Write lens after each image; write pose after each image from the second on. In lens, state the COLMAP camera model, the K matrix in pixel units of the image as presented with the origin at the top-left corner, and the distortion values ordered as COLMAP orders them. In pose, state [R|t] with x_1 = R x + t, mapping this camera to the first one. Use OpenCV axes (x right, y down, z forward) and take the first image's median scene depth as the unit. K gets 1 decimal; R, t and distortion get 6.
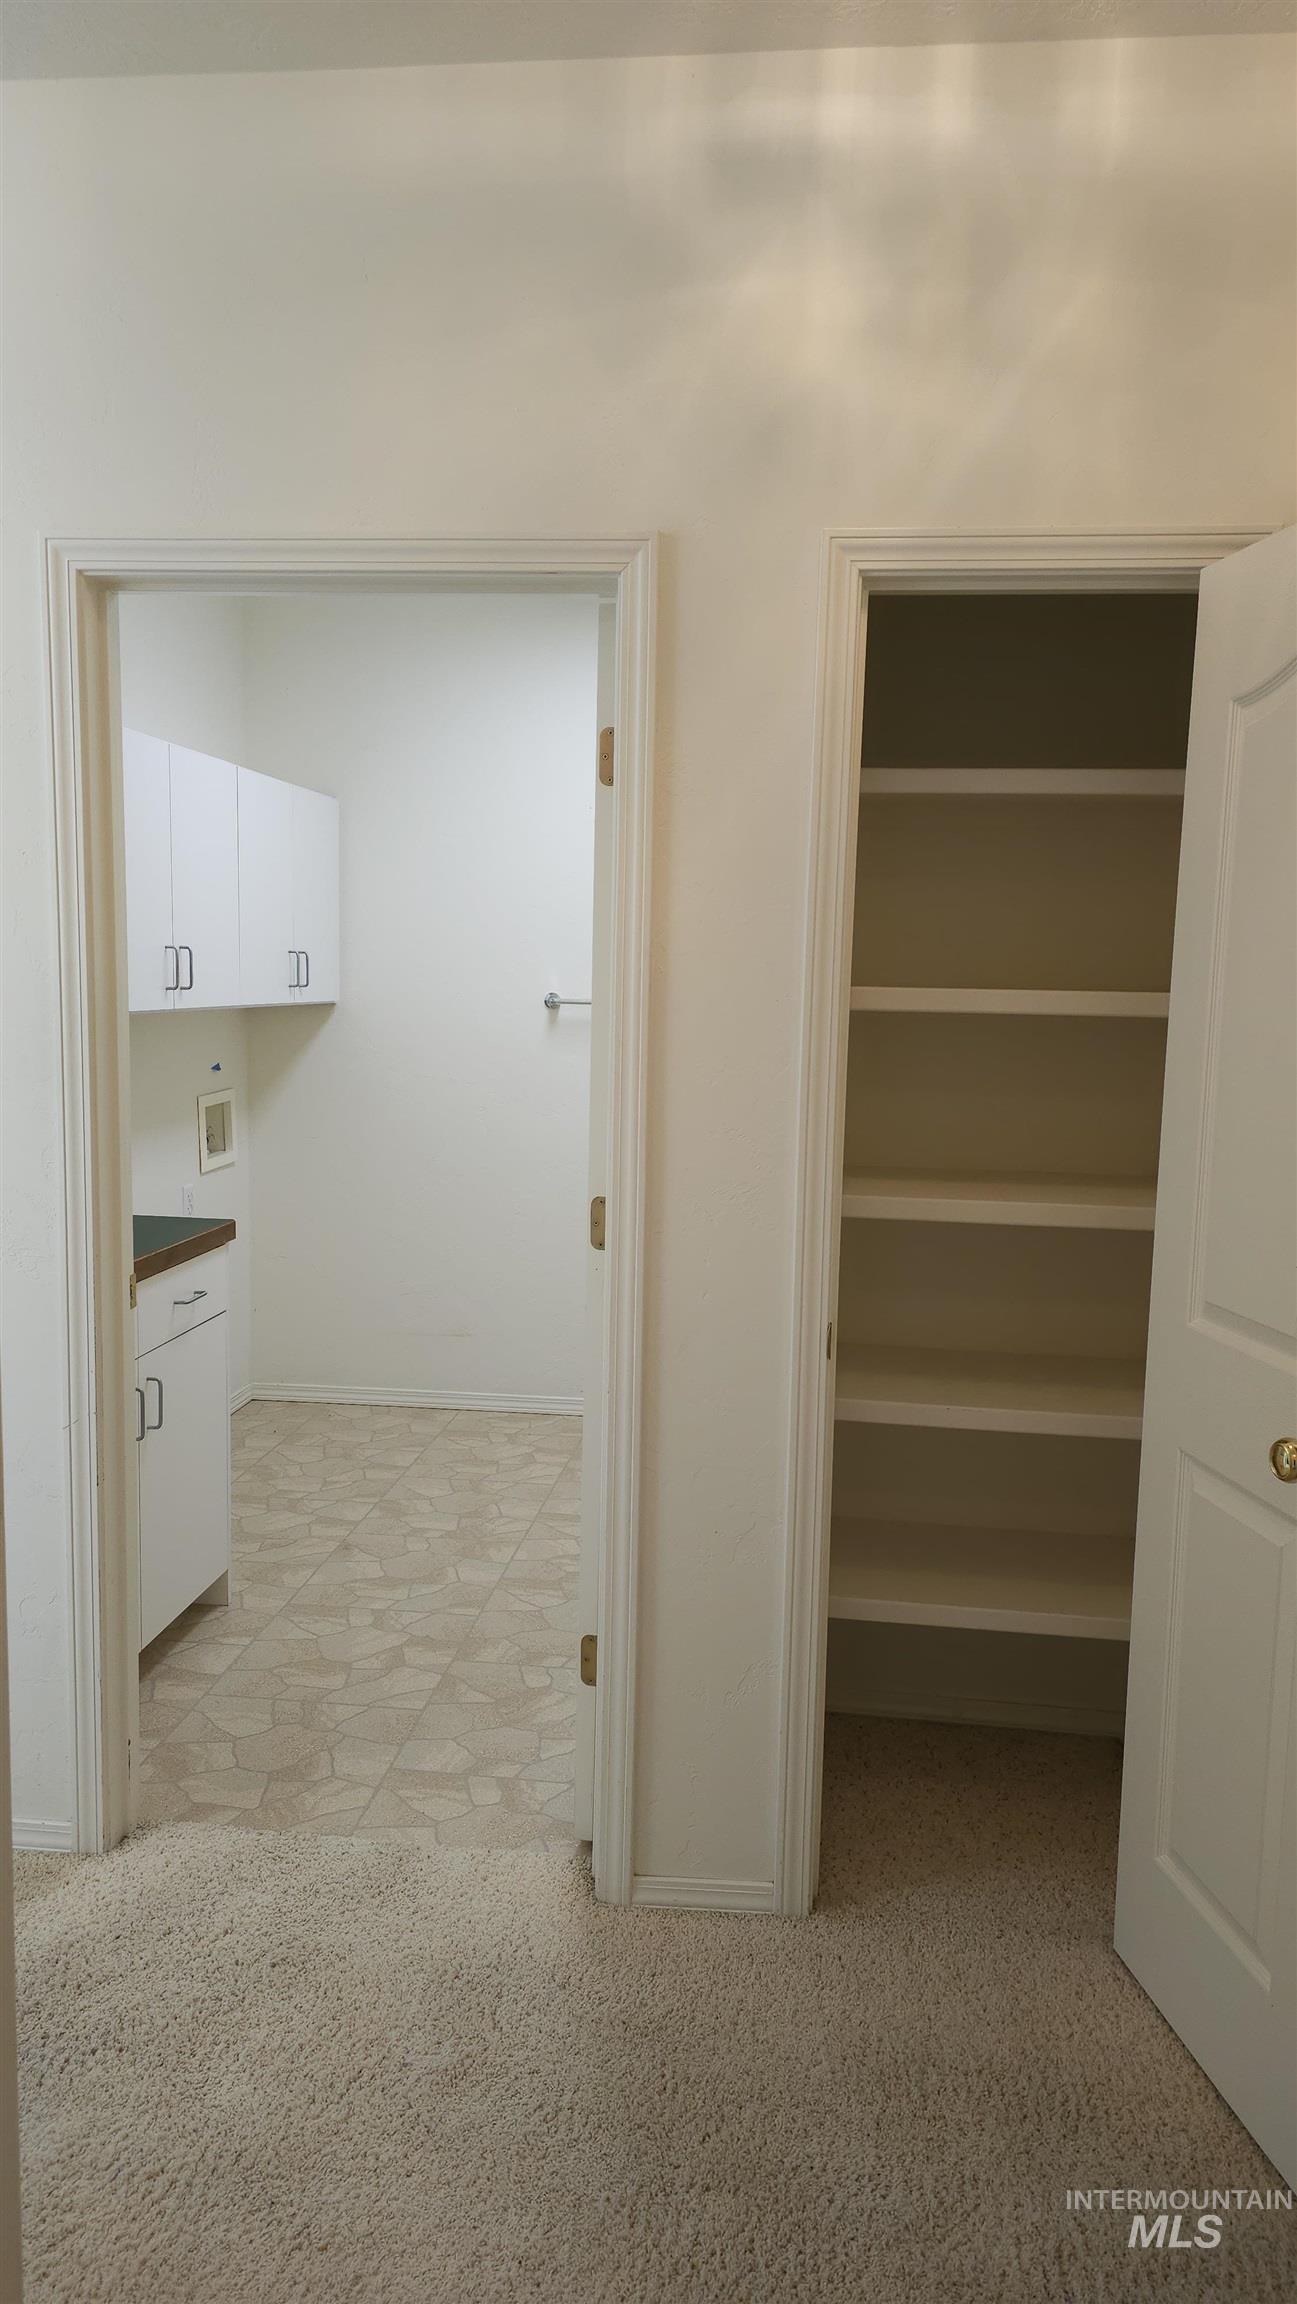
lens RADIAL K [[1568.3, 0, 654.2], [0, 1568.3, 1157.5], [0, 0, 1]] dist [0.046052, -0.014215]
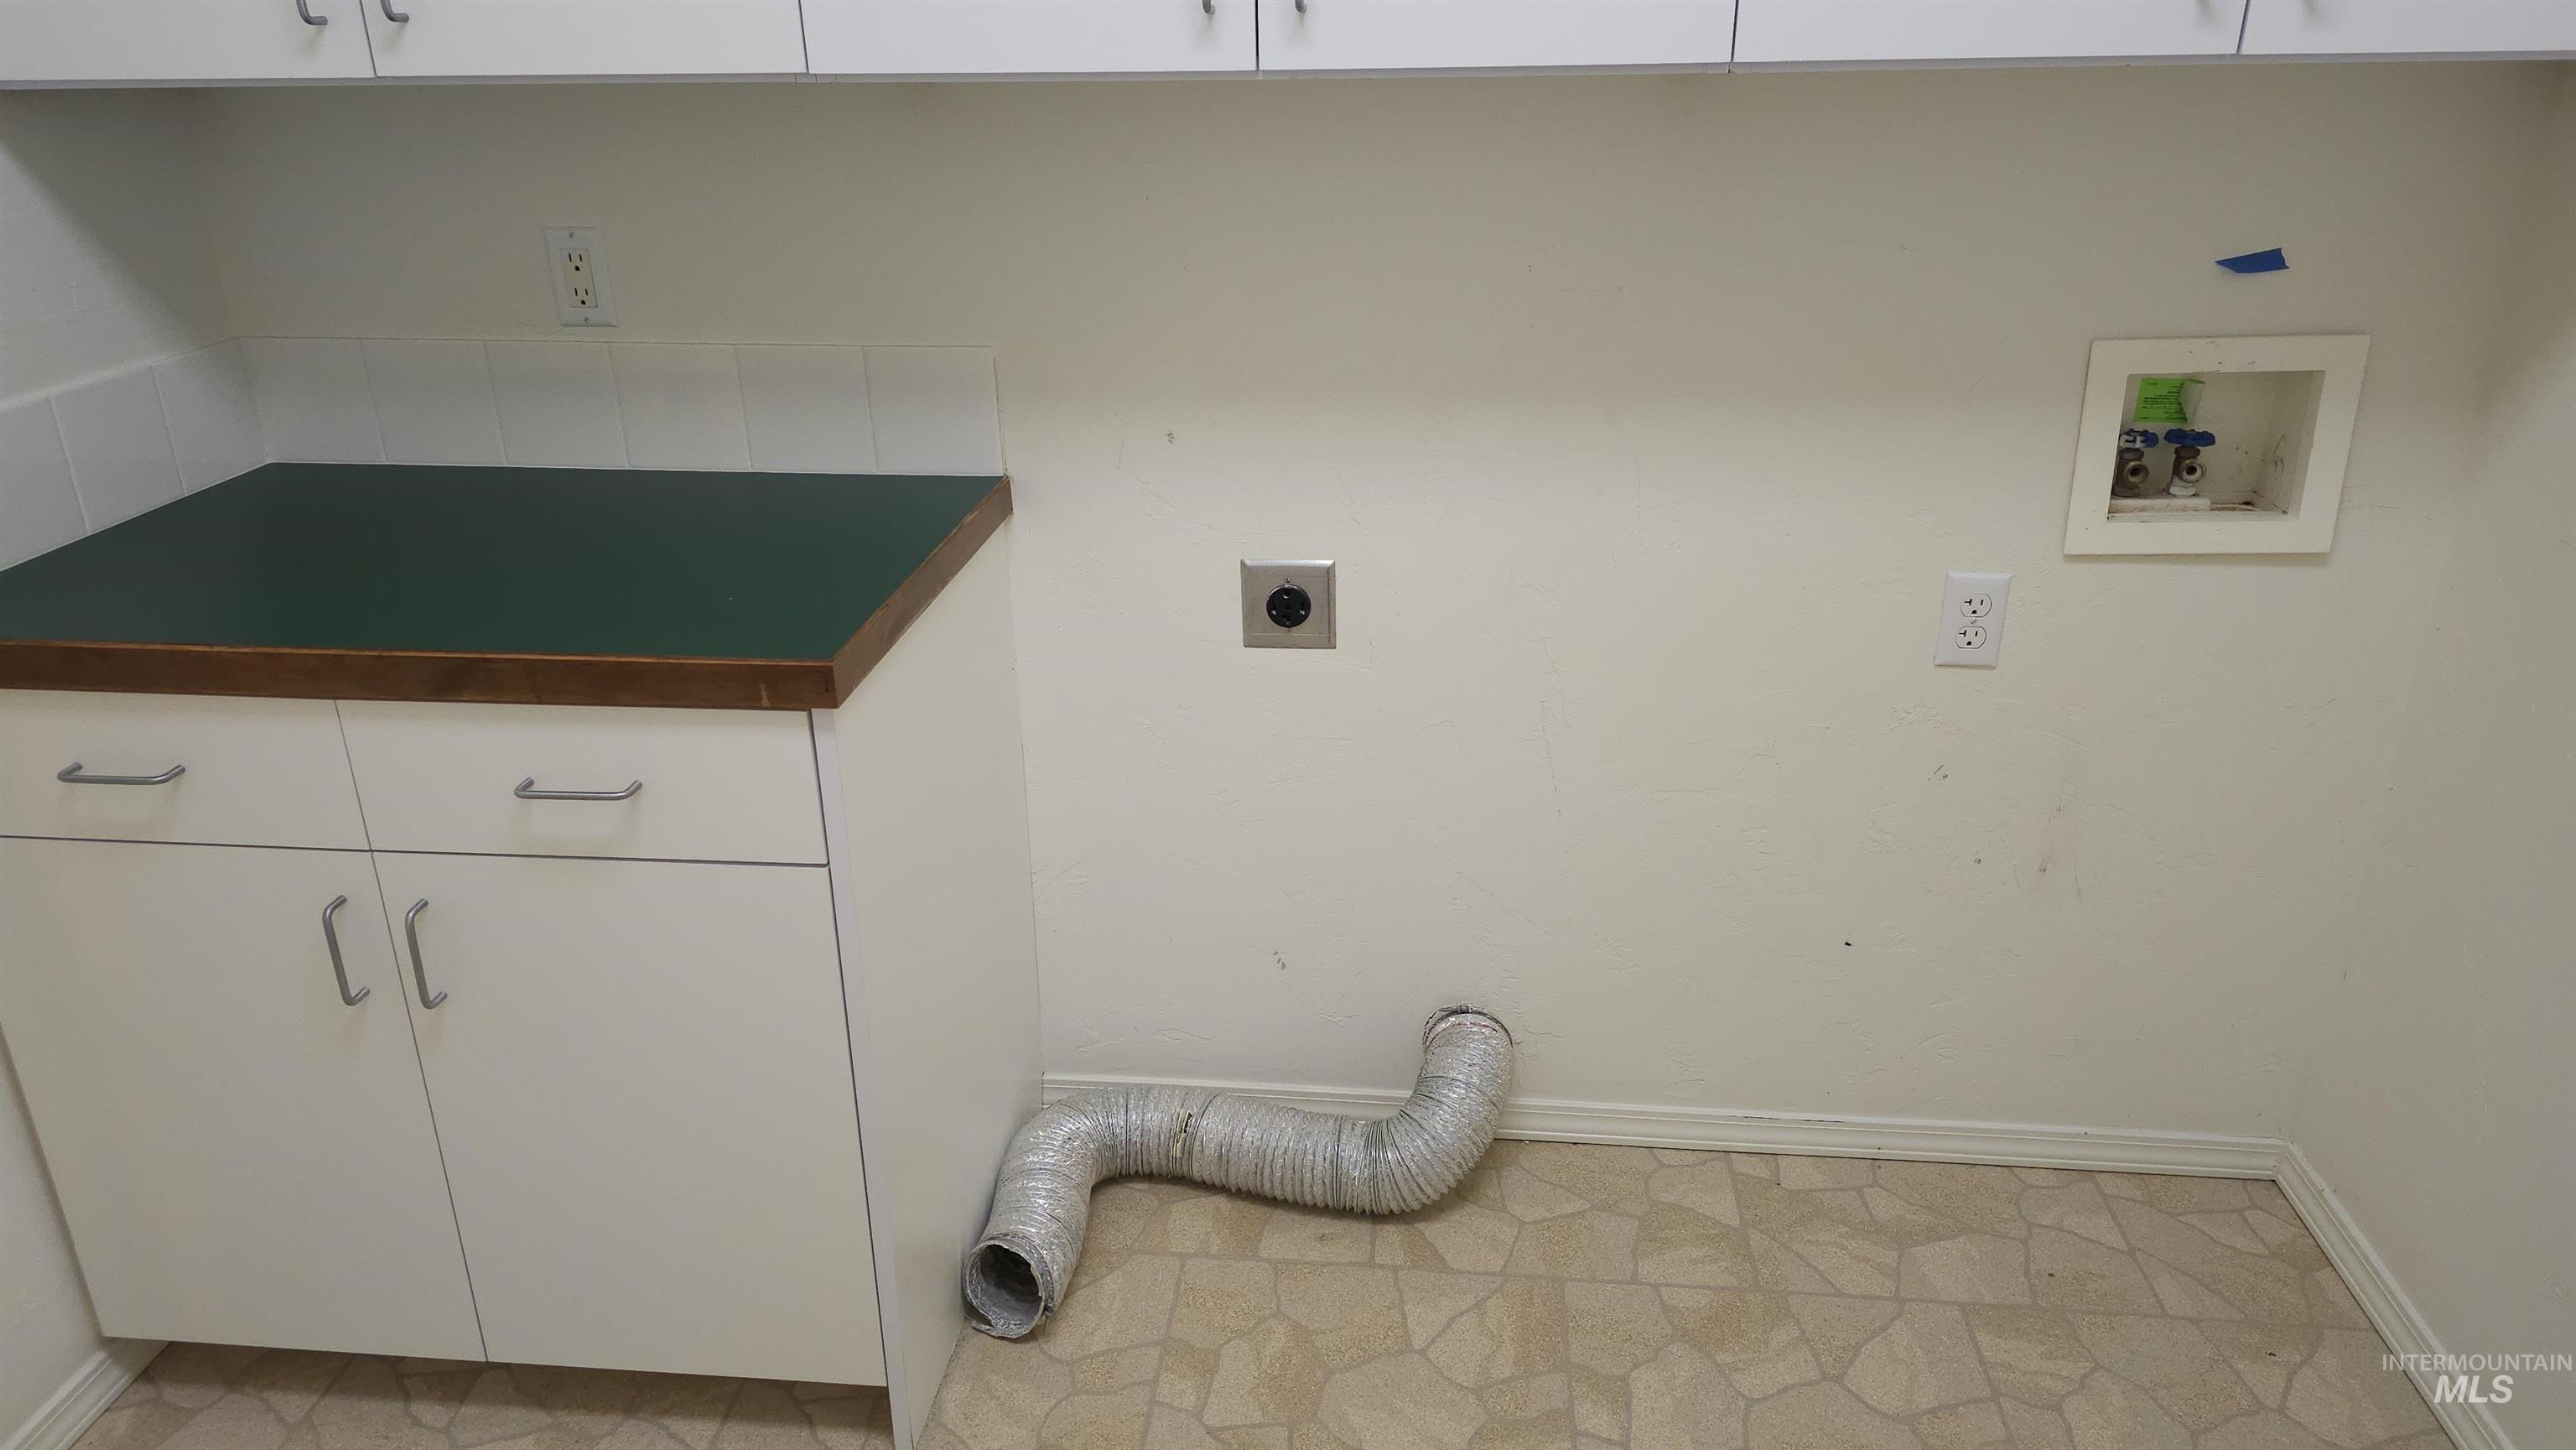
lens RADIAL K [[1753.5, 0, 1274.5], [0, 1753.5, 693.4], [0, 0, 1]] dist [0.046052, -0.014215]
pose [[0.020588, 0.357467, -0.933699, 0.111606], [-0.103106, 0.929676, 0.353654, -0.094837], [0.994457, 0.088989, 0.055997, 0.890862]]
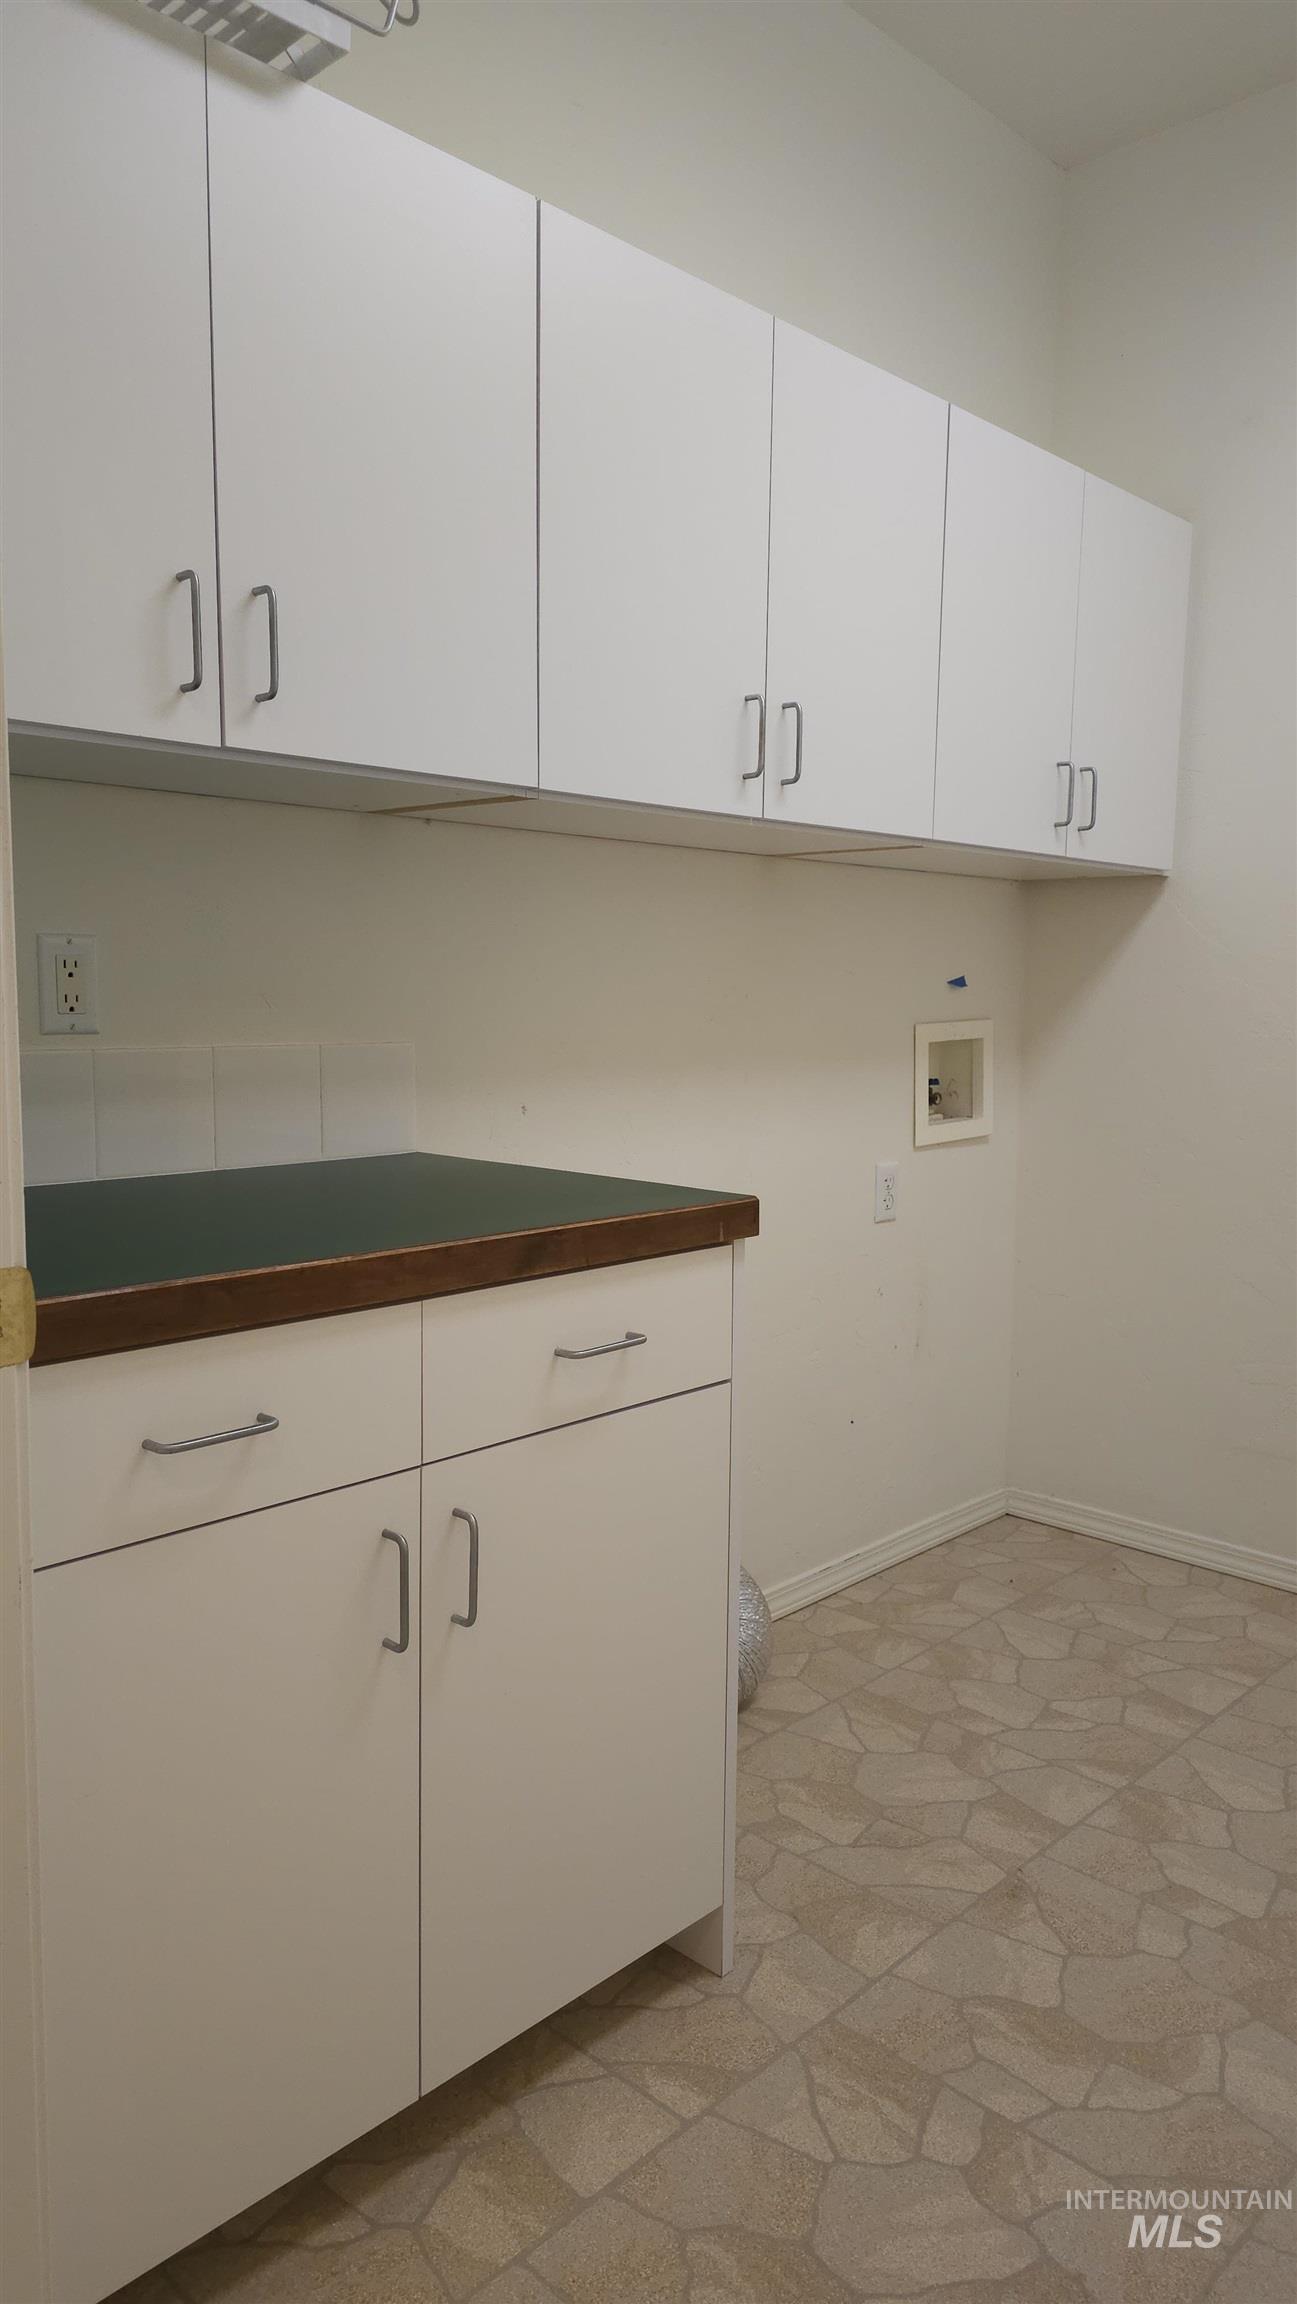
lens RADIAL K [[1568.3, 0, 636.2], [0, 1568.3, 1156.4], [0, 0, 1]] dist [0.046052, -0.014215]
pose [[0.804429, 0.049208, -0.592007, -0.007545], [-0.061968, 0.998077, -0.001242, 0.024028], [0.590808, 0.037684, 0.805932, 0.480770]]
